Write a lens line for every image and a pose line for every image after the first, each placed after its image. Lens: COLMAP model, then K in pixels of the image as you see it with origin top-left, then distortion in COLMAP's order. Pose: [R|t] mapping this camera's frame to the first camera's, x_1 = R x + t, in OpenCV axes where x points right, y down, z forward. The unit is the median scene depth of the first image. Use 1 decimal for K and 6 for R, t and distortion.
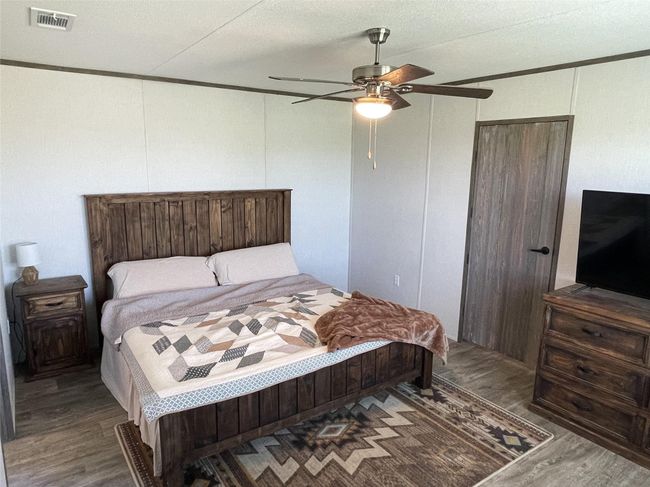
lens RADIAL K [[436.7, 0, 318.5], [0, 436.7, 243.8], [0, 0, 1]] dist [0.002374, -0.009646]
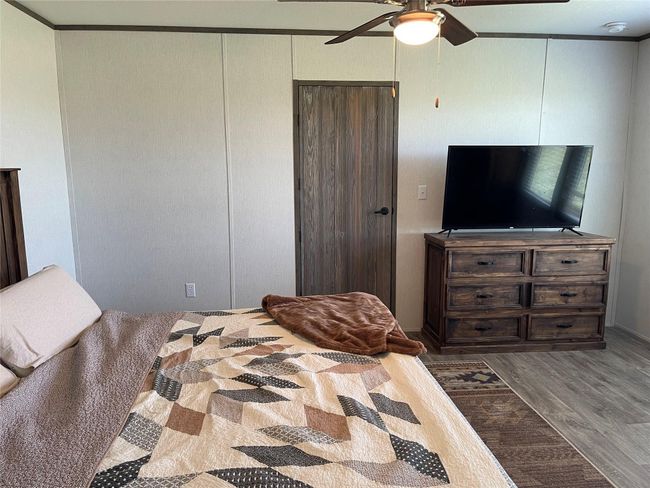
lens RADIAL K [[491.3, 0, 321.1], [0, 491.3, 243.2], [0, 0, 1]] dist [0.070273, -0.082851]
pose [[0.489003, -0.151061, 0.859102, -0.610405], [0.175746, 0.981755, 0.072592, -0.022221], [-0.854394, 0.115486, 0.506630, 0.566189]]
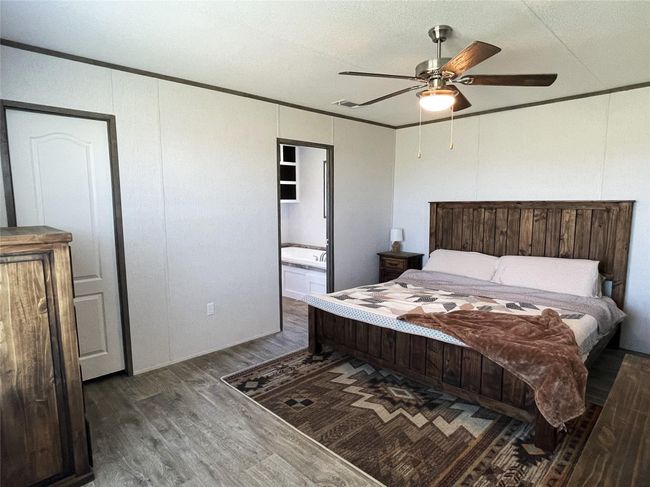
lens RADIAL K [[372.4, 0, 320.9], [0, 372.4, 242.6], [0, 0, 1]] dist [-0.017645, -0.001911]
pose [[0.160930, 0.090000, -0.982854, 0.774572], [-0.174634, 0.982718, 0.061394, 0.017843], [0.971393, 0.161760, 0.173866, 0.482444]]
